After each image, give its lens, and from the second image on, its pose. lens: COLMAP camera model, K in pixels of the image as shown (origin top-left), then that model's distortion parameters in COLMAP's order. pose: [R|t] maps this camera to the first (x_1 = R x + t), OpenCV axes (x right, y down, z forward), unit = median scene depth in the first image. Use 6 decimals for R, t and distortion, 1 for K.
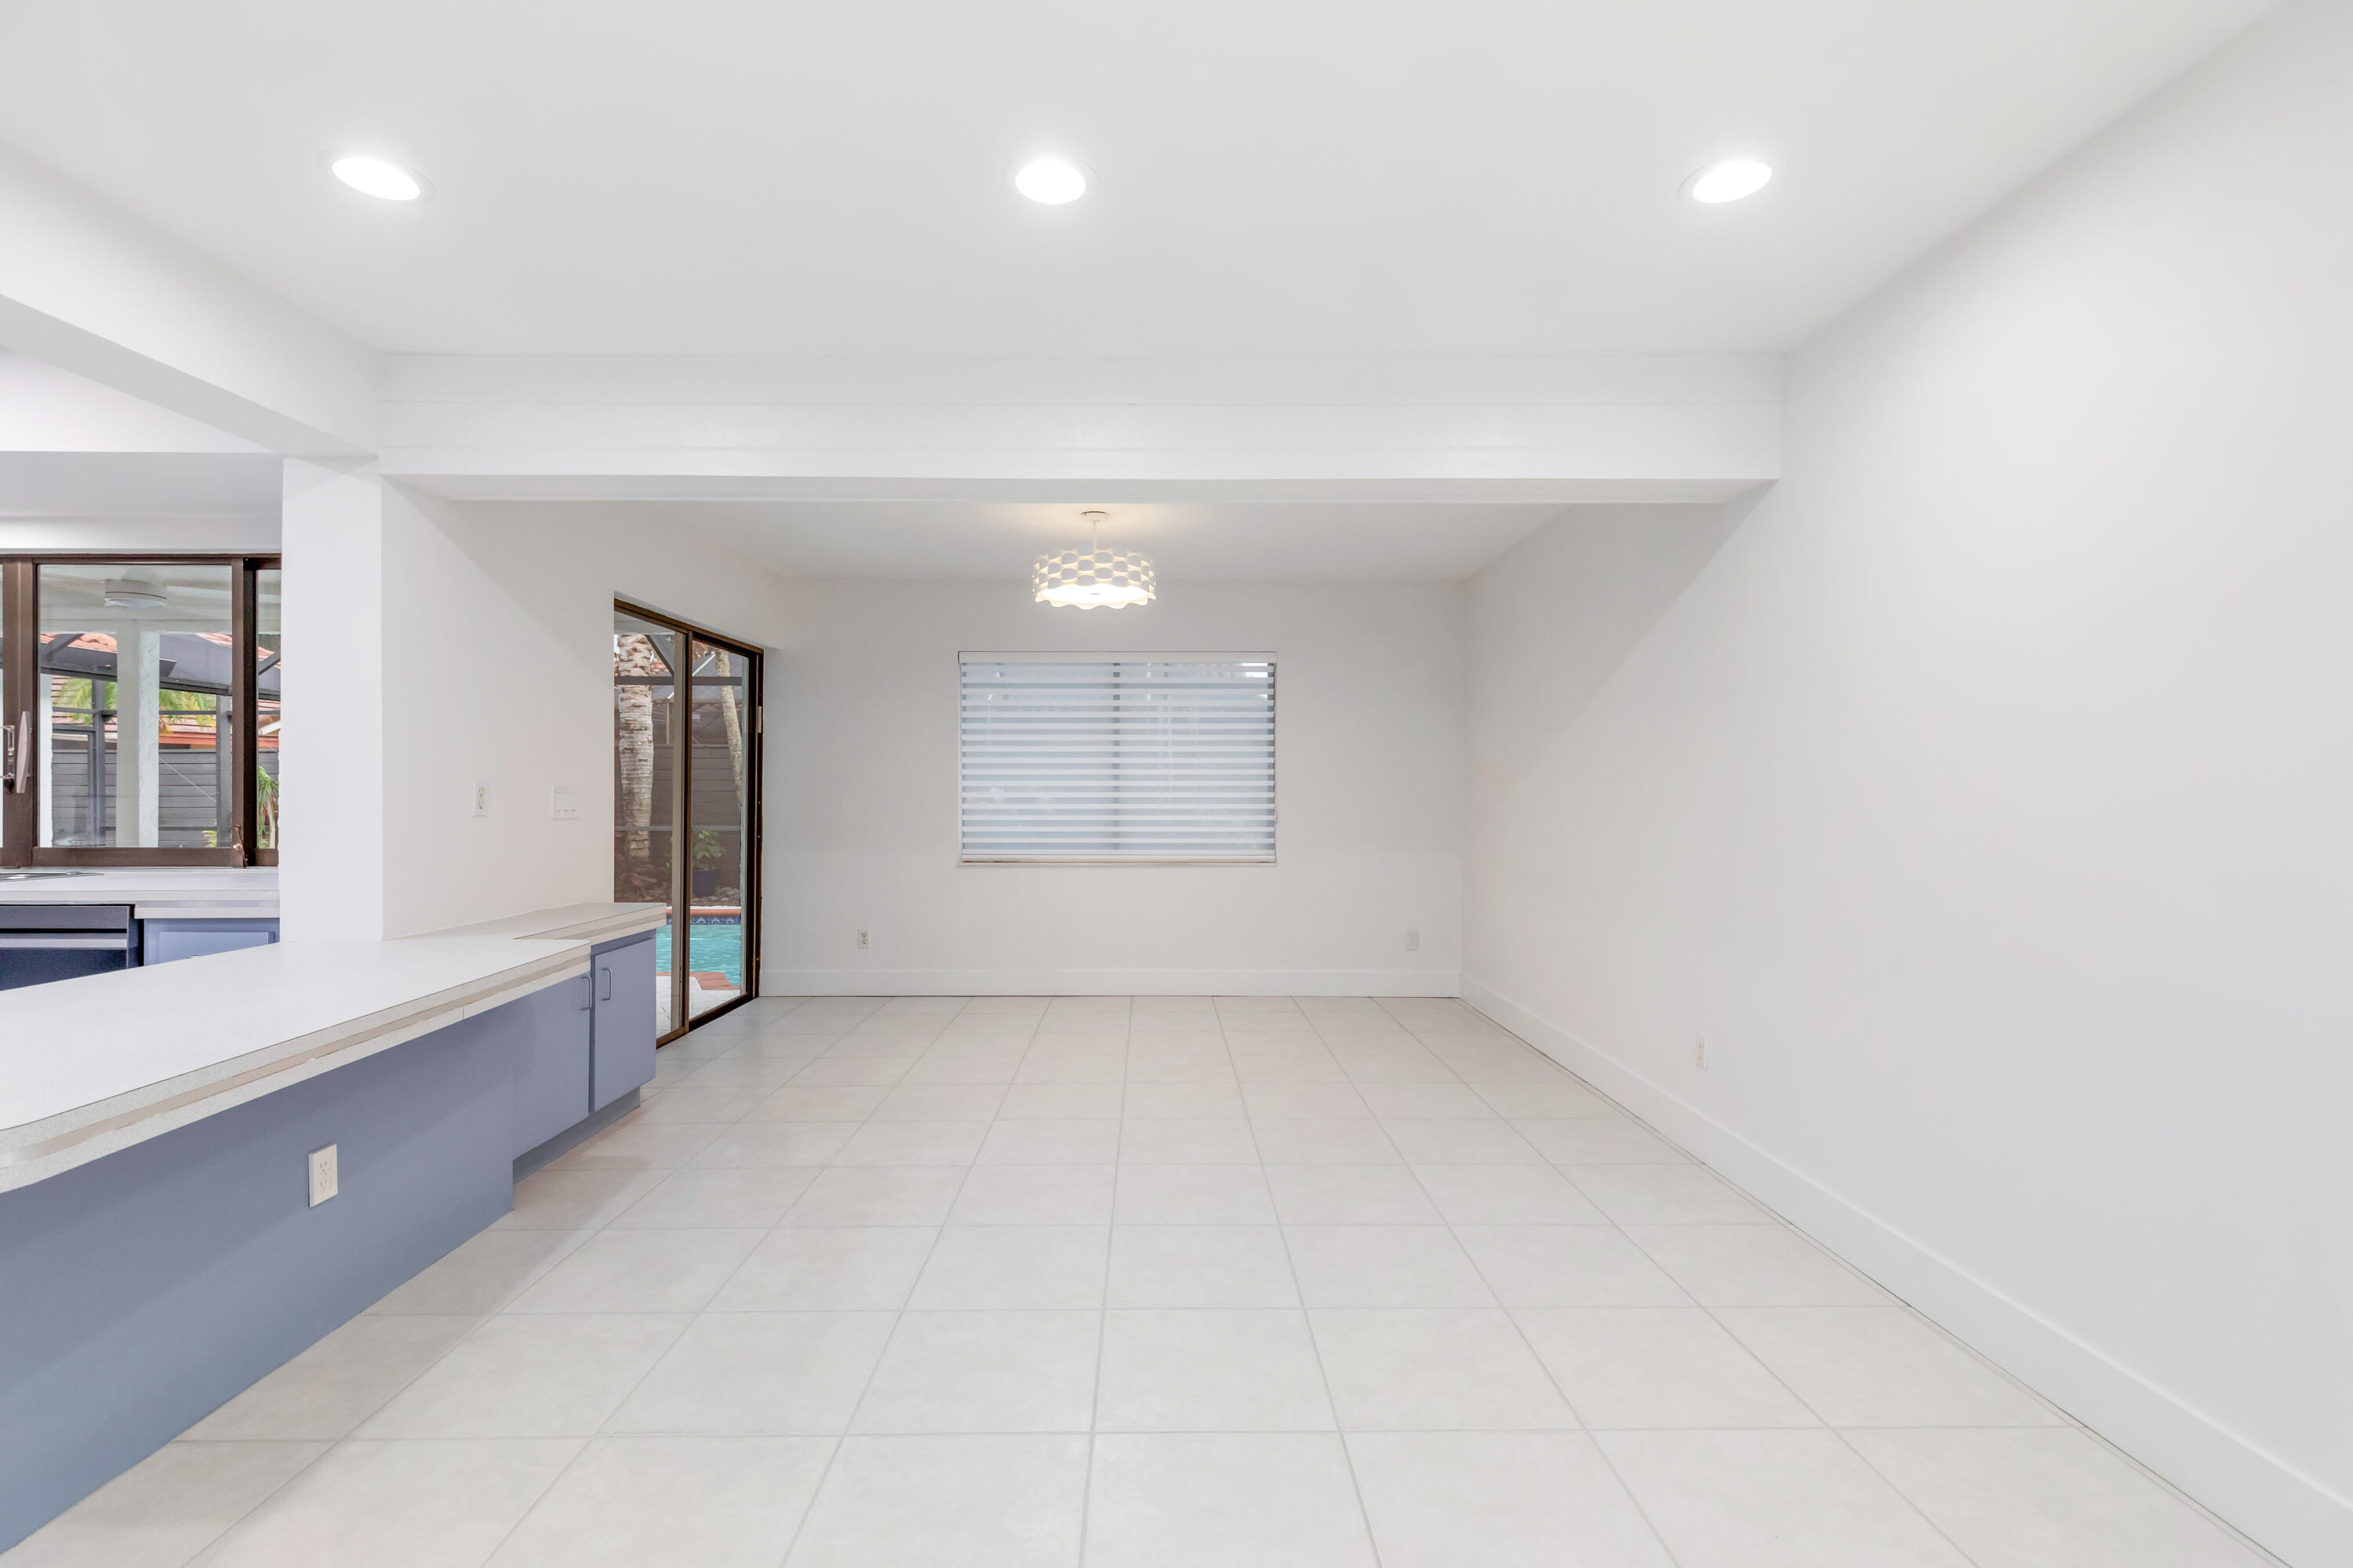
lens RADIAL K [[1073.3, 0, 1165.6], [0, 1073.3, 784.1], [0, 0, 1]] dist [0.012913, -0.003184]
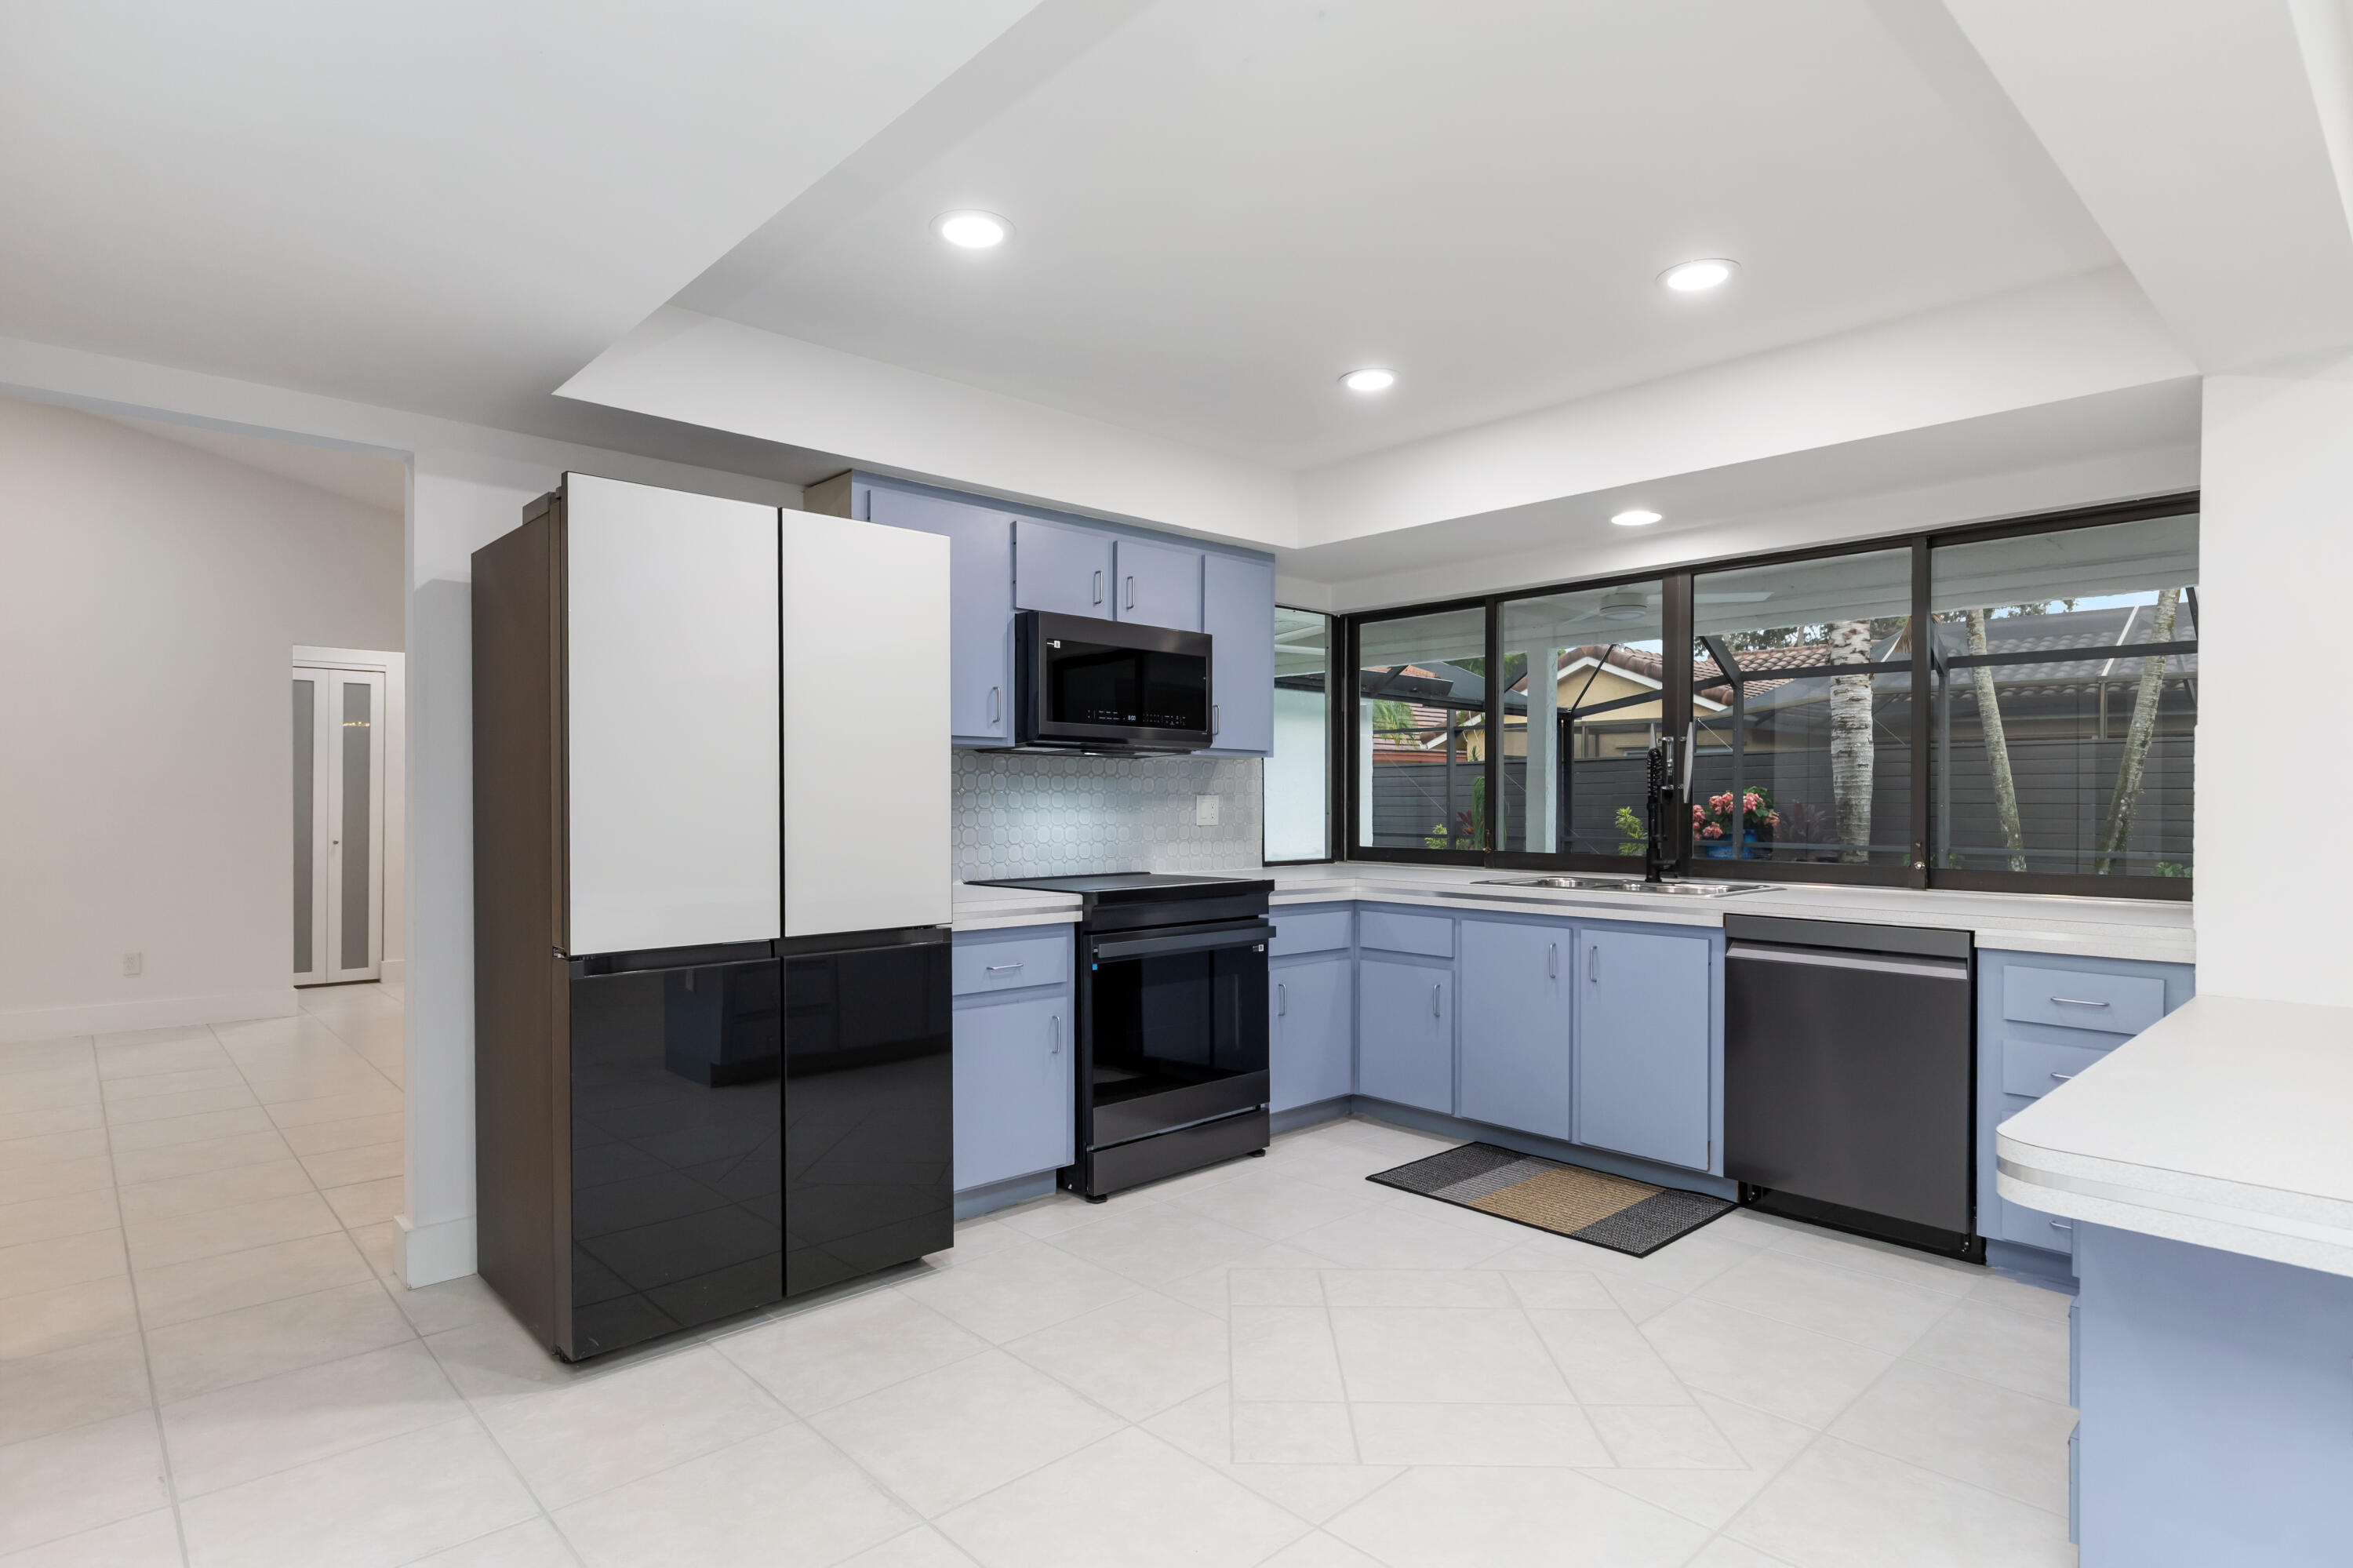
lens RADIAL K [[1223.6, 0, 1154.3], [0, 1223.6, 803.3], [0, 0, 1]] dist [-0.004482, -0.000557]
pose [[0.668881, 0.004216, -0.743358, -0.333519], [0.001368, 0.999975, 0.006903, -0.000065], [0.743368, -0.005634, 0.668859, -0.081080]]
